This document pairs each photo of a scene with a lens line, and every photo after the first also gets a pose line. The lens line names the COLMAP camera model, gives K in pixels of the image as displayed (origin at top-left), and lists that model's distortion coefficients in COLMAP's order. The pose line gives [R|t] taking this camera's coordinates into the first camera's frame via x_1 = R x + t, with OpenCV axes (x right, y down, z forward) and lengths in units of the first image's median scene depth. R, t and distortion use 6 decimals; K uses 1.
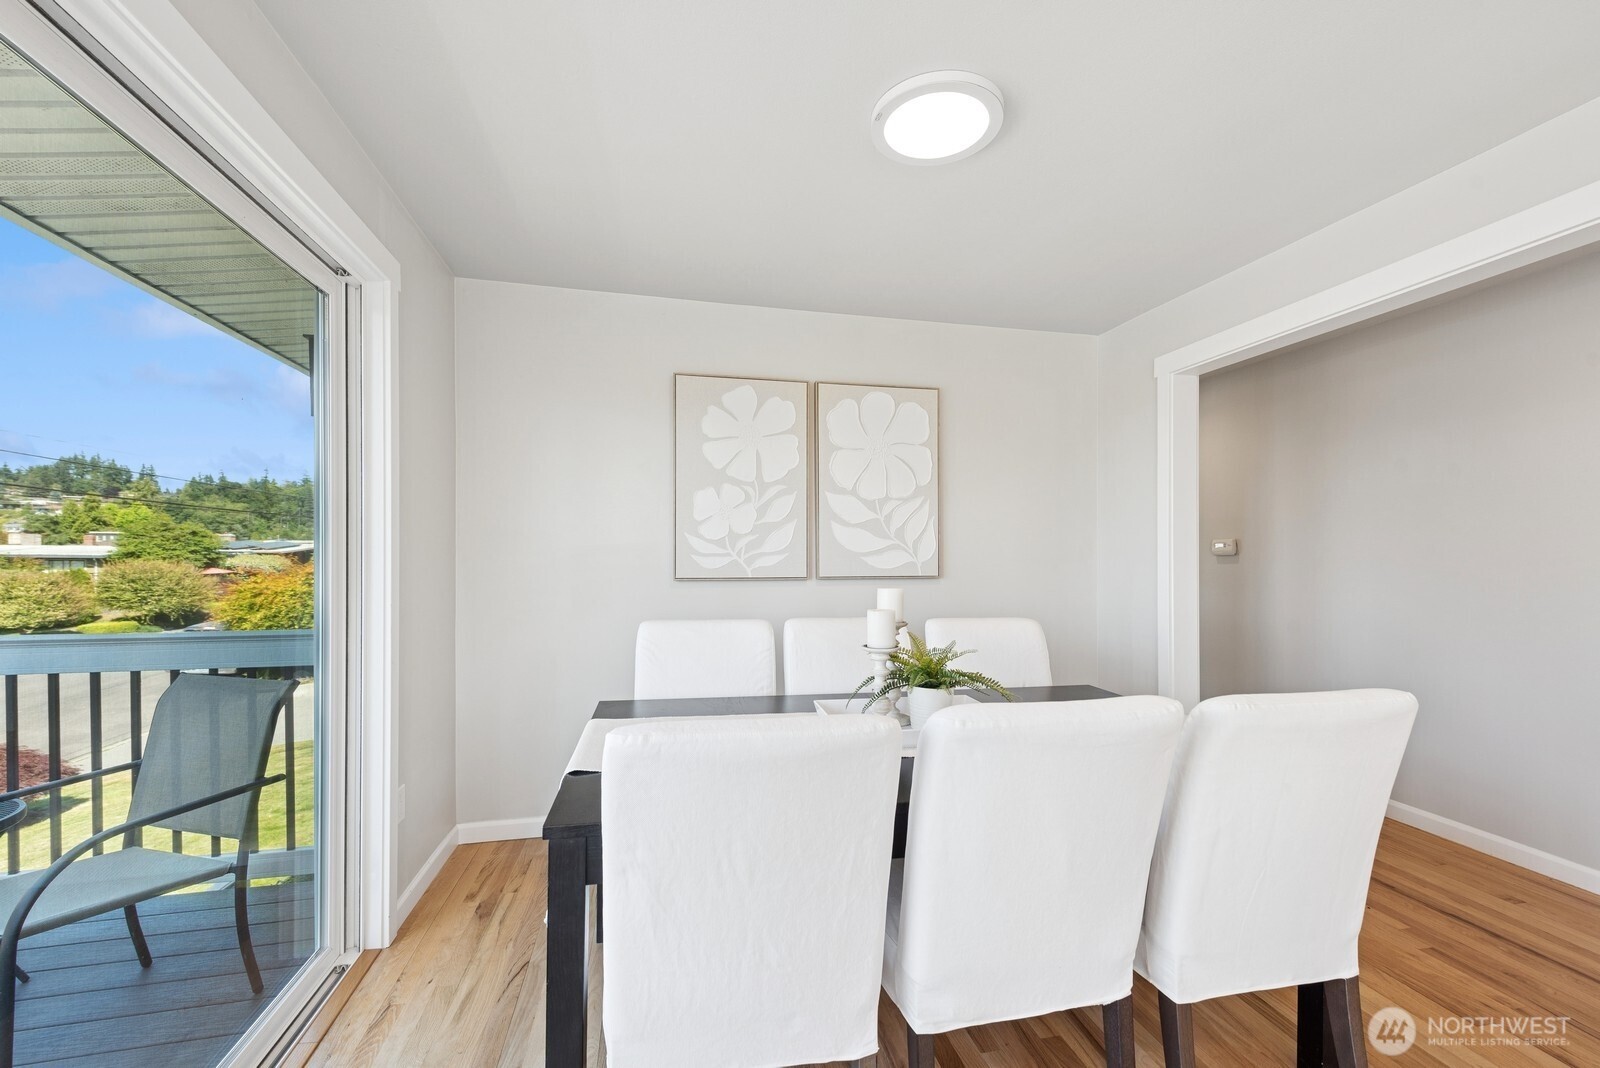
lens RADIAL K [[636.1, 0, 792.2], [0, 636.1, 527.5], [0, 0, 1]] dist [0.011686, -0.000157]
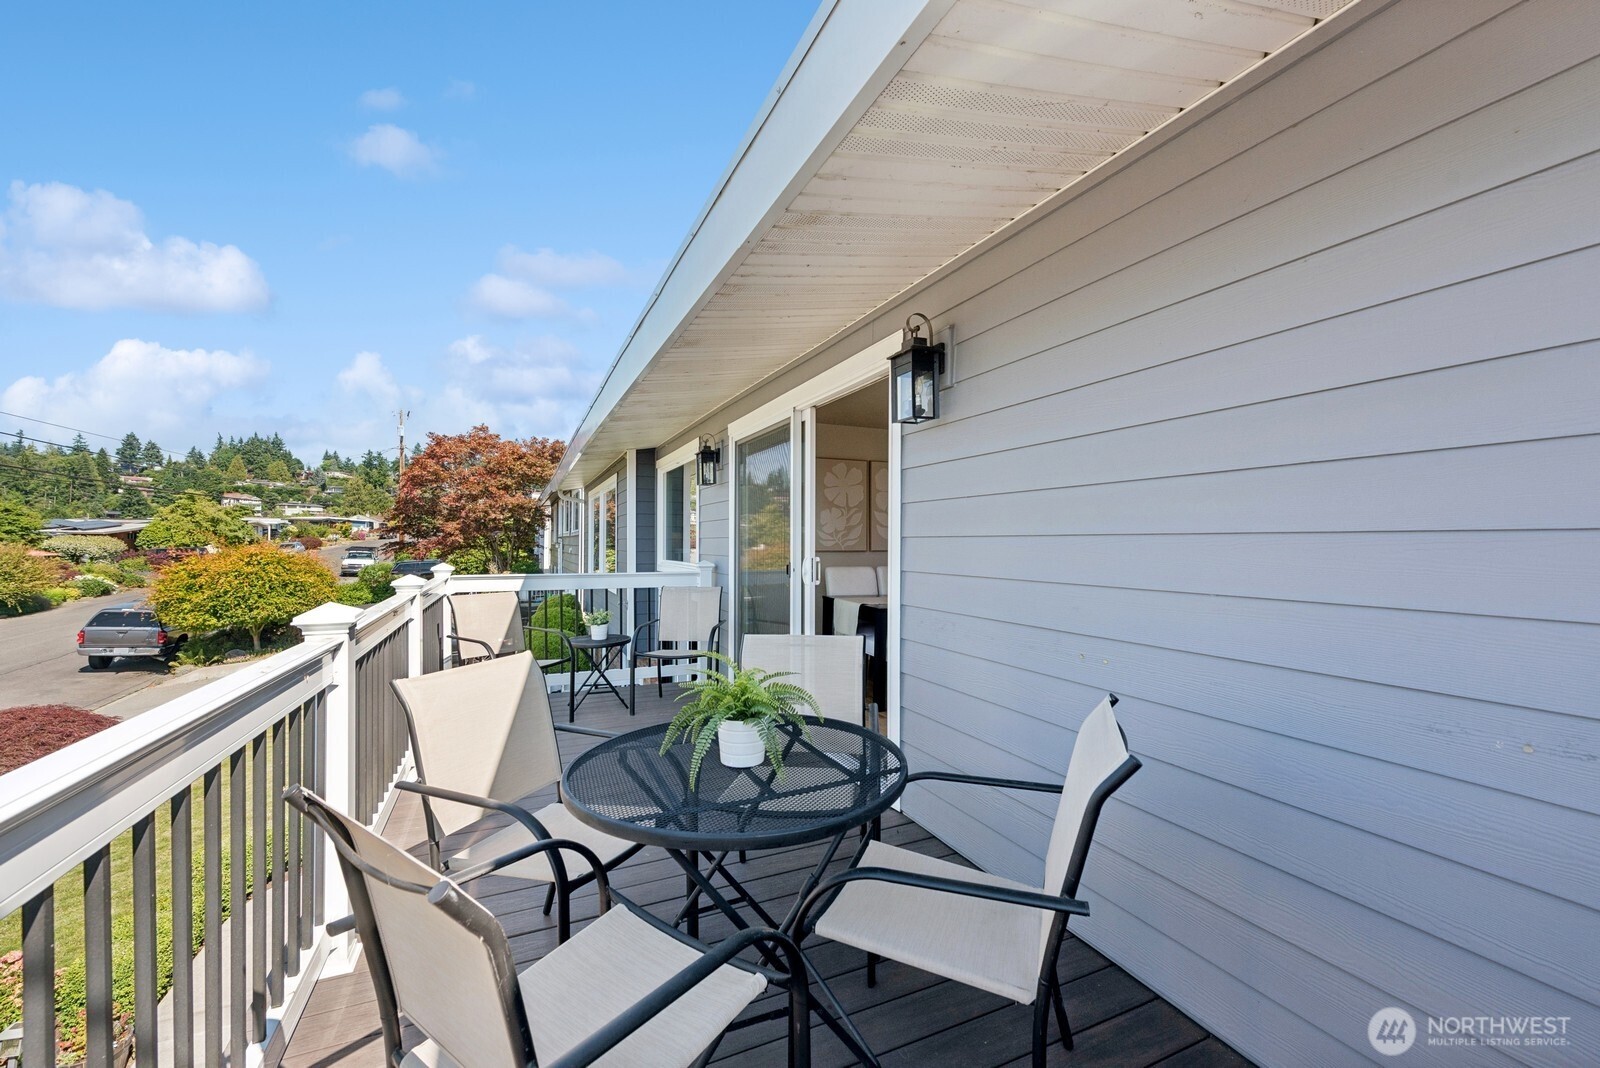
lens RADIAL K [[636.1, 0, 792.2], [0, 636.1, 527.5], [0, 0, 1]] dist [0.011686, -0.000157]
pose [[0.976946, 0.006269, 0.213394, -0.679063], [-0.012207, 0.999574, 0.026524, -0.054288], [-0.213137, -0.028517, 0.976606, -1.059324]]
